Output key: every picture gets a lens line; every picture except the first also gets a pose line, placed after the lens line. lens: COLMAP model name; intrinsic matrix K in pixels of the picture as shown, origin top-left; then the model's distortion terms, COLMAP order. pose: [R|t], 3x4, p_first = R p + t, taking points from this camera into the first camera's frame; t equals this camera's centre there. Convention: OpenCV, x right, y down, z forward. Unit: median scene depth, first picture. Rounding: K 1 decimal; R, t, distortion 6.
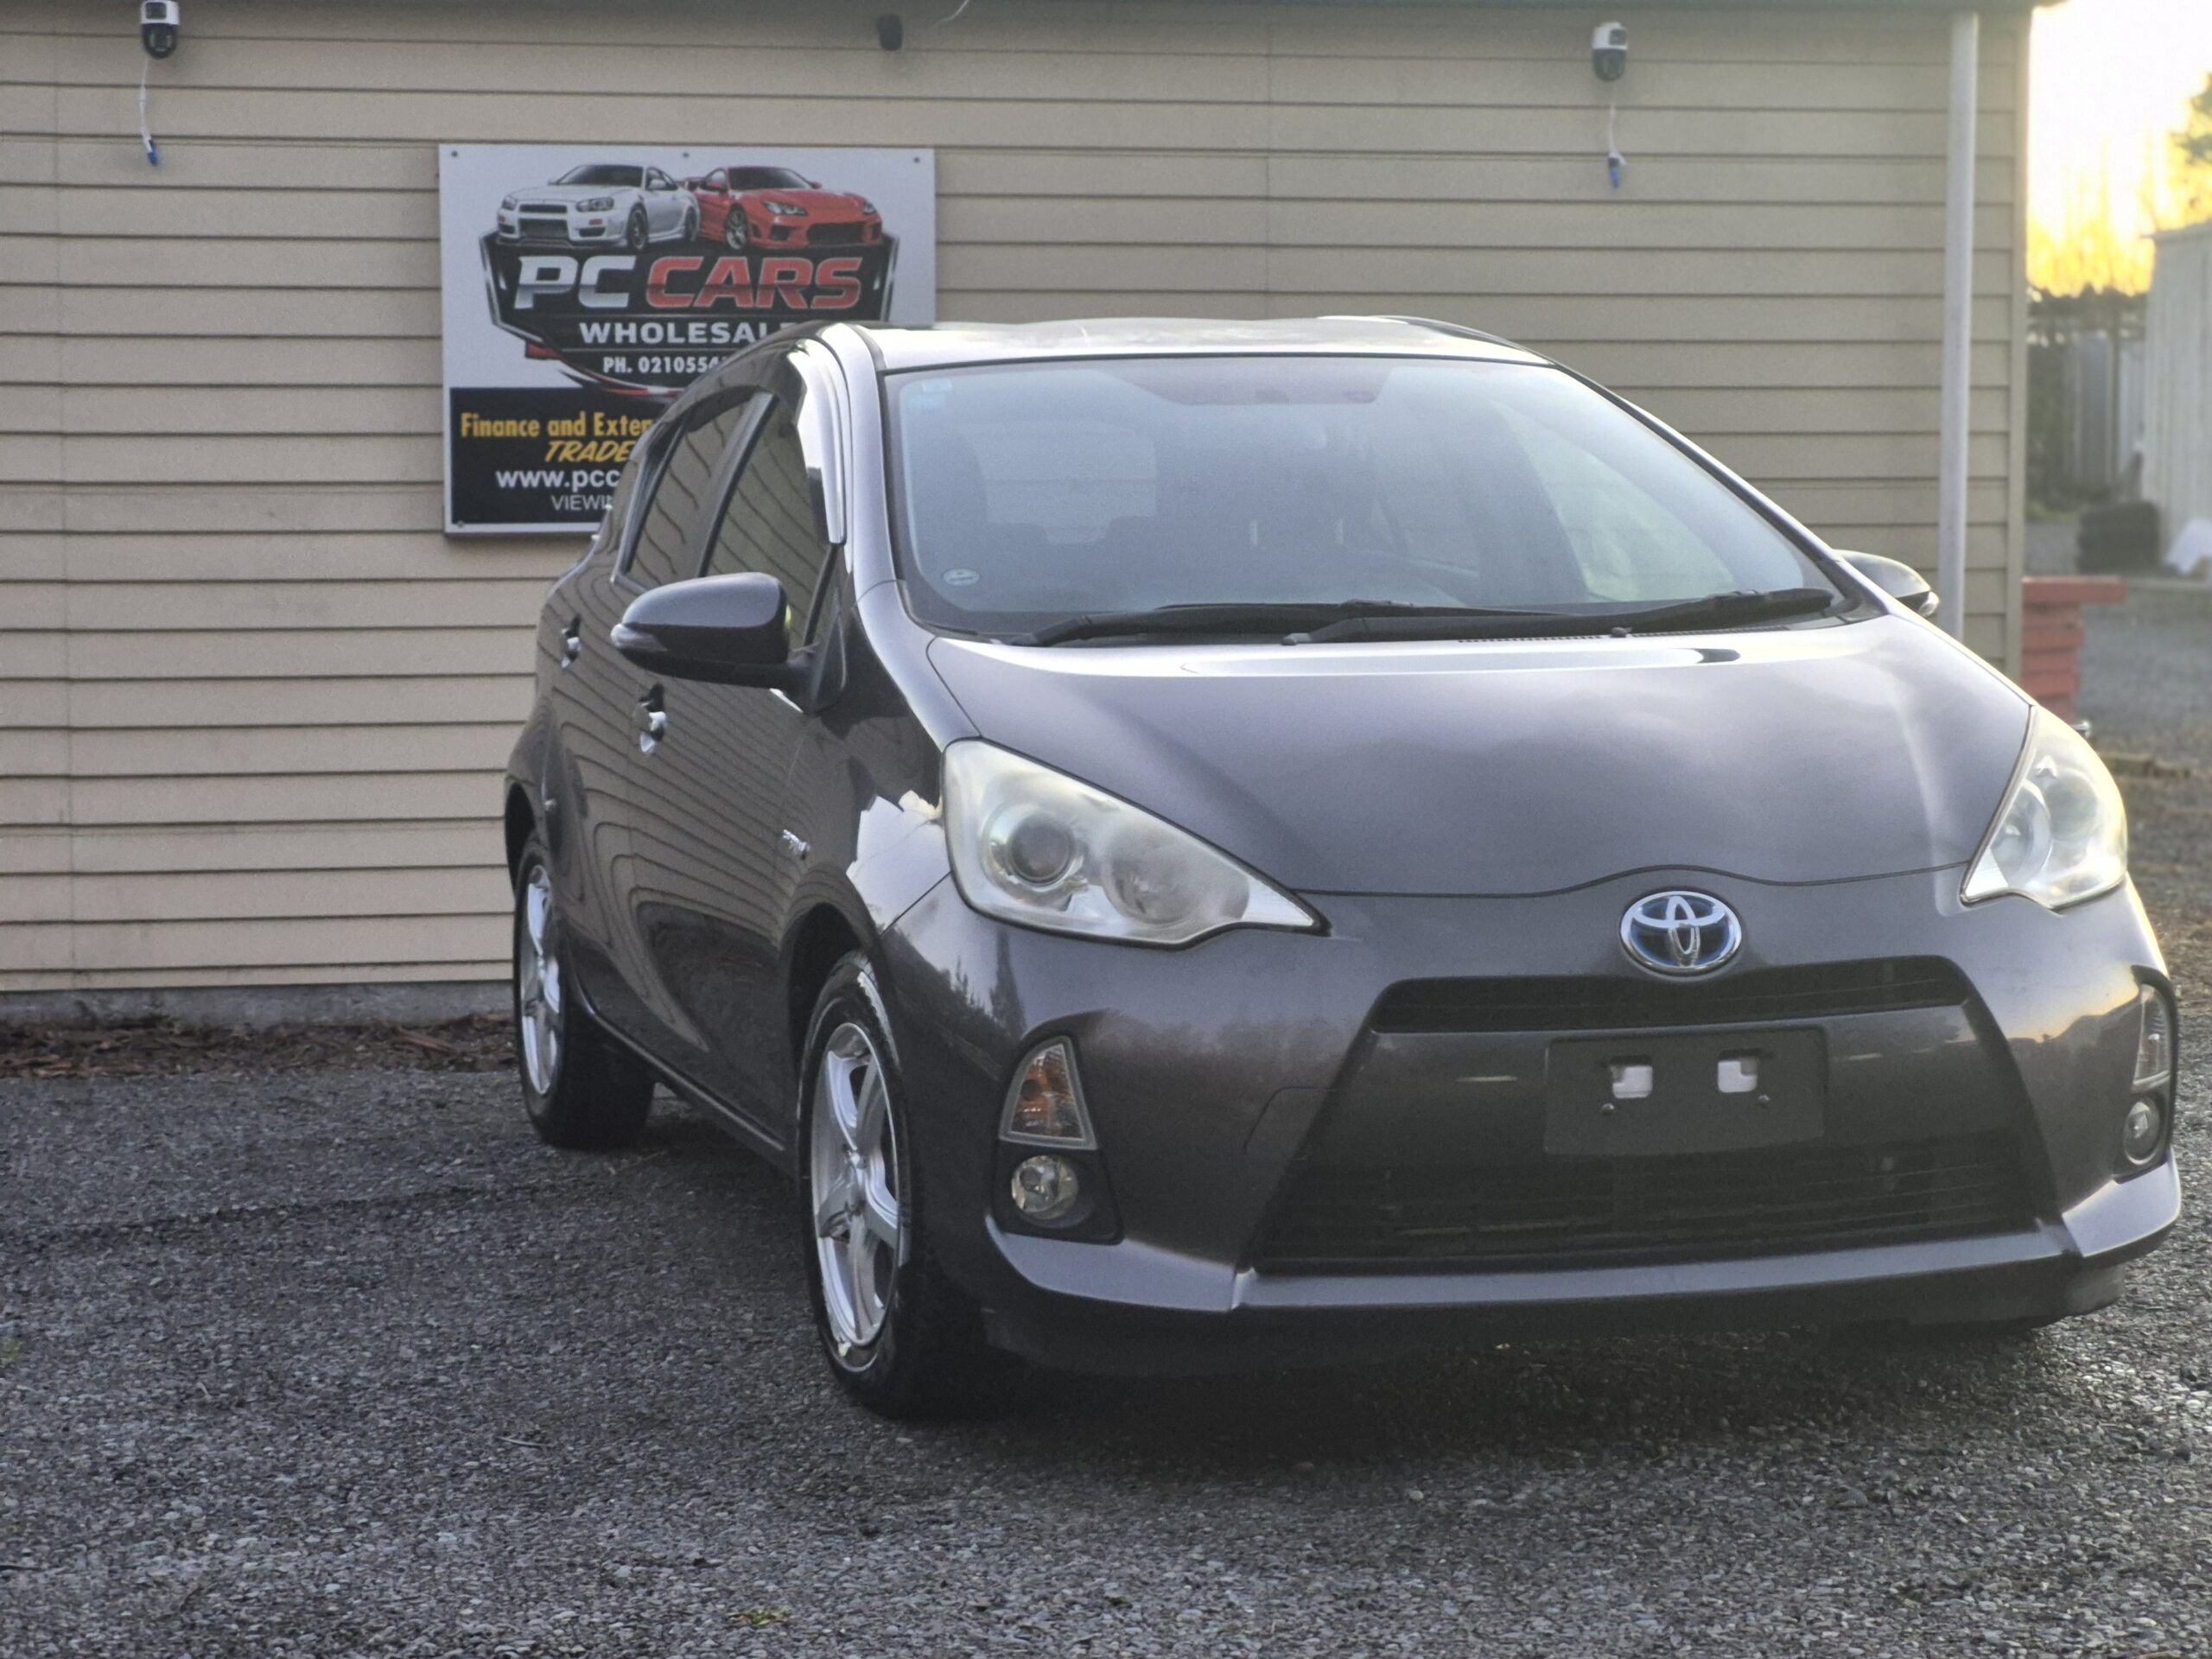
lens RADIAL K [[4777.0, 0, 1073.6], [0, 4777.0, 697.3], [0, 0, 1]] dist [0.070907, 0.000000]
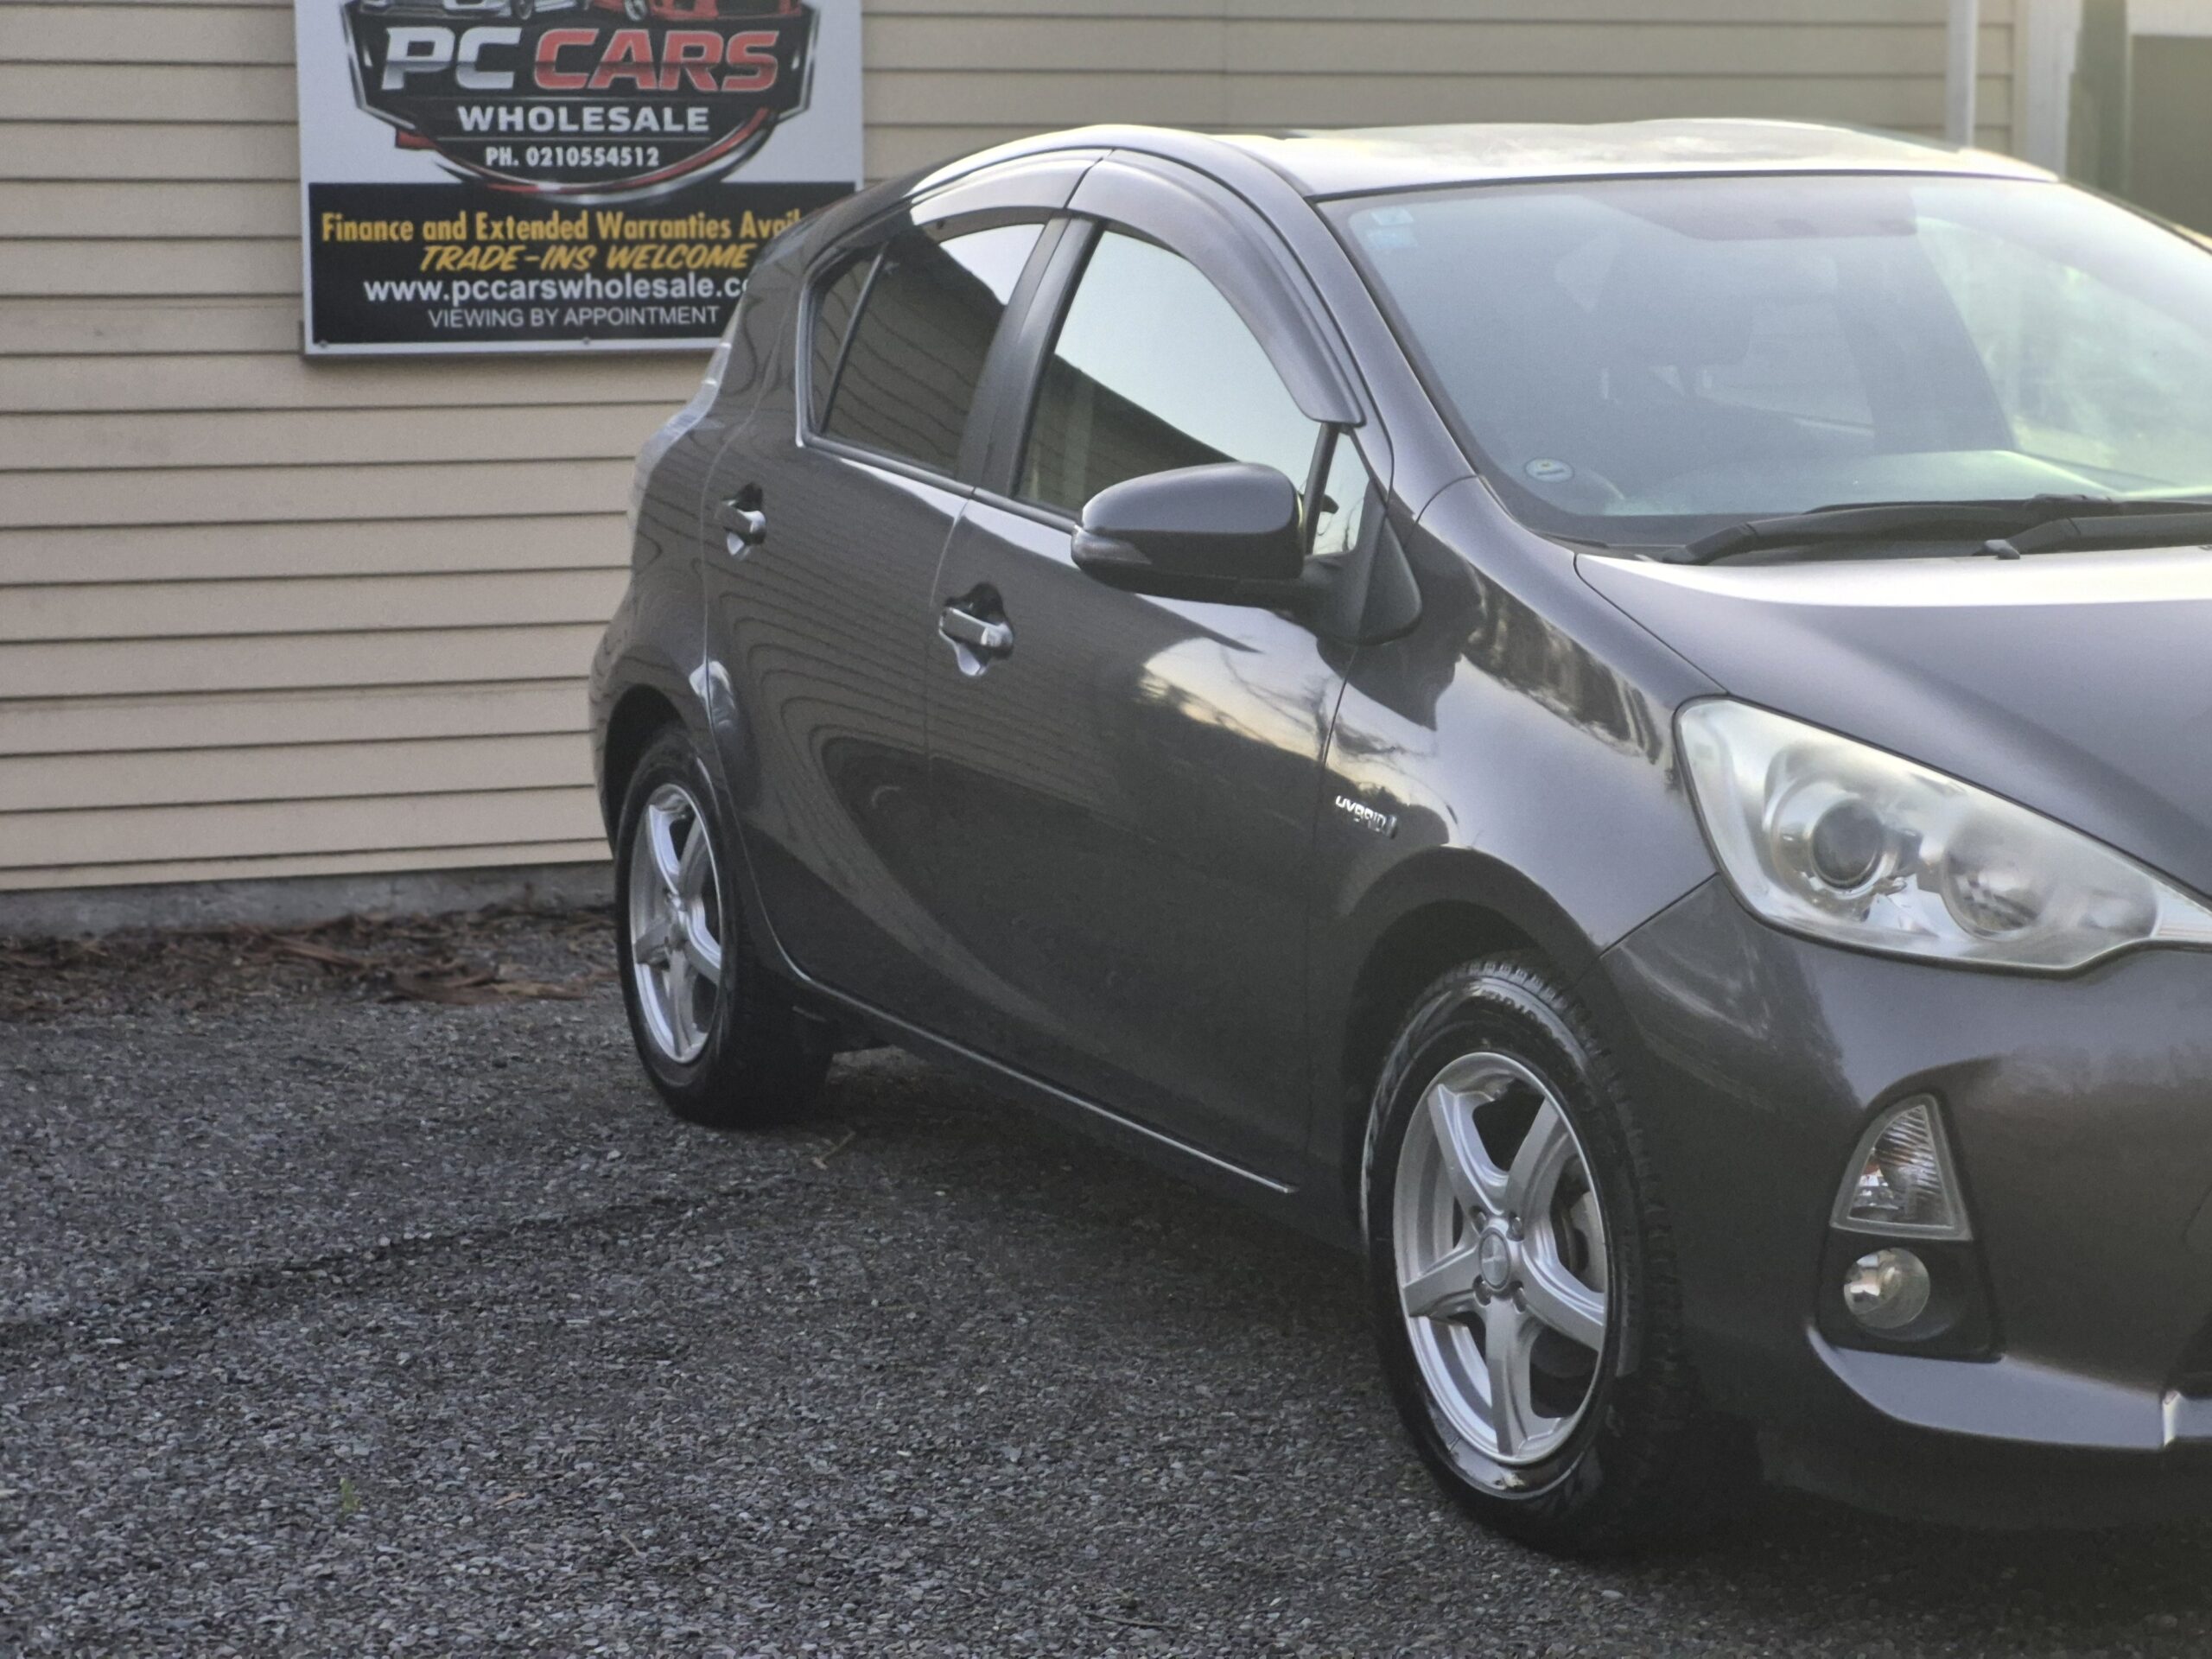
lens RADIAL K [[4777.0, 0, 1164.7], [0, 4777.0, 800.9], [0, 0, 1]] dist [0.070907, 0.000000]
pose [[0.987552, -0.019852, 0.156034, -0.114577], [0.008604, 0.997336, 0.072438, -0.015479], [-0.157057, -0.070194, 0.985092, 0.127918]]
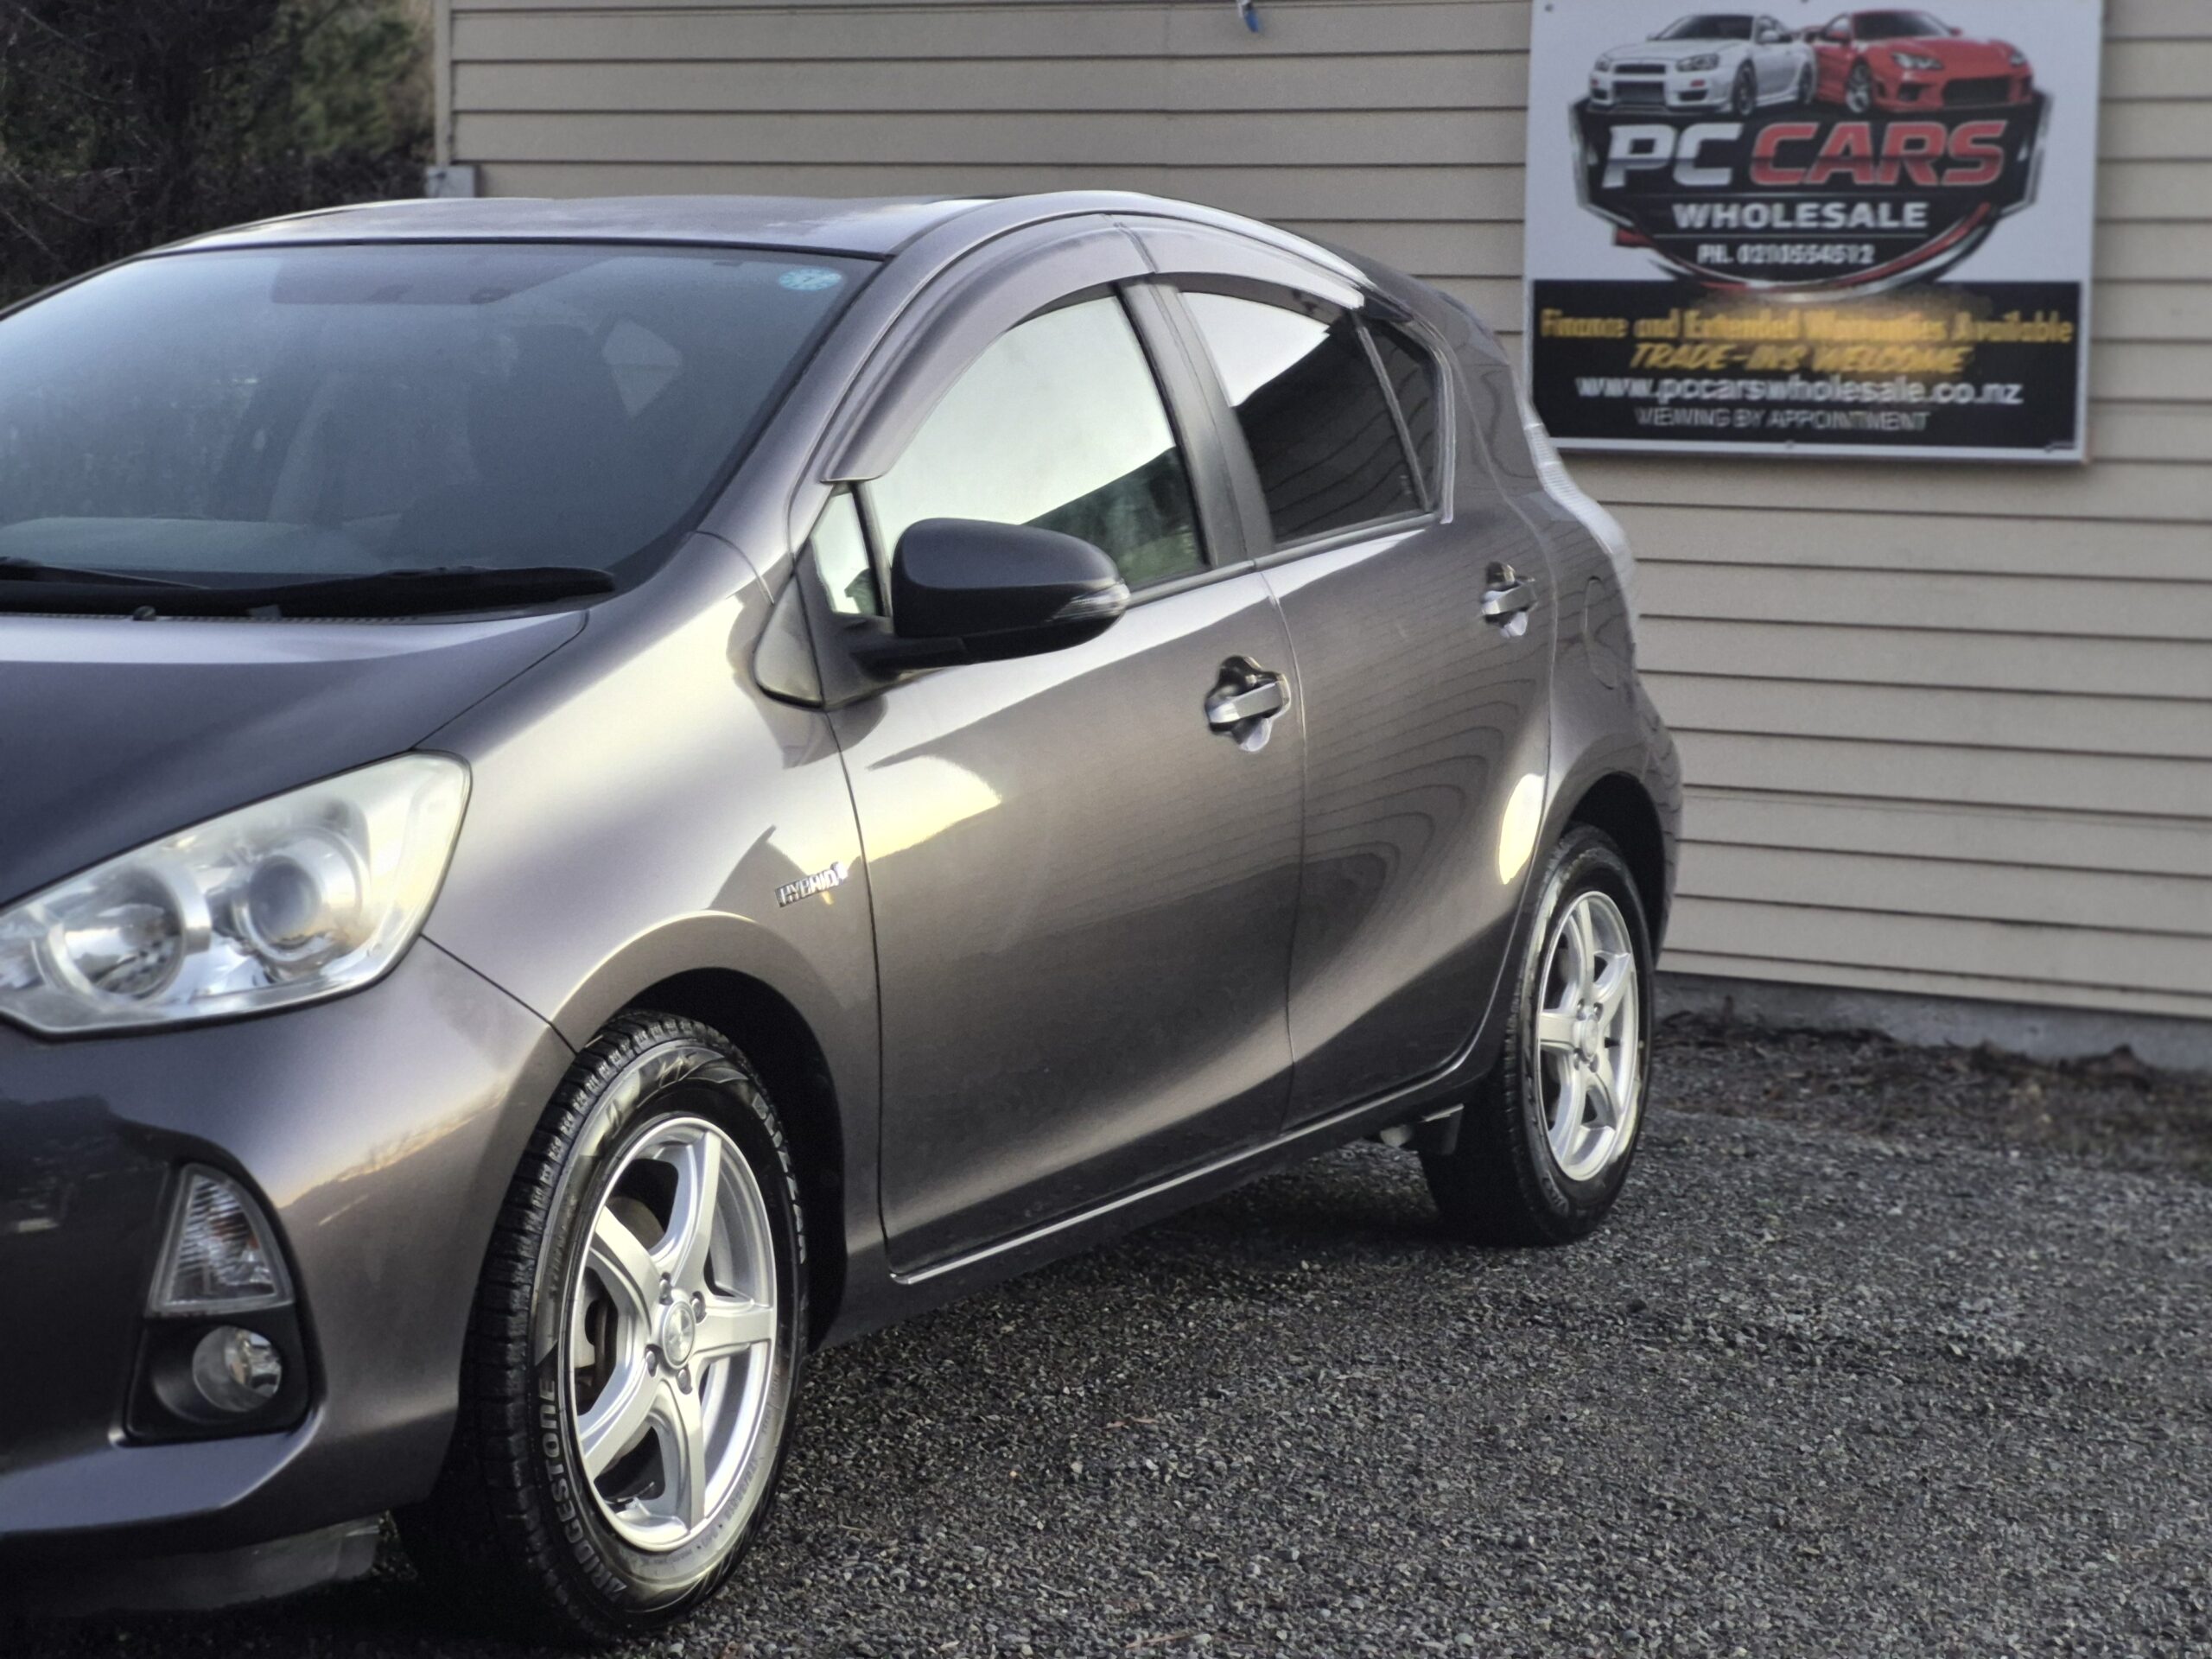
lens RADIAL K [[4777.0, 0, 1091.6], [0, 4777.0, 831.9], [0, 0, 1]] dist [0.070907, 0.000000]
pose [[0.748669, 0.082791, -0.657754, 0.387238], [-0.049692, 0.996388, 0.068855, -0.020616], [0.661079, -0.018864, 0.750079, 0.292133]]
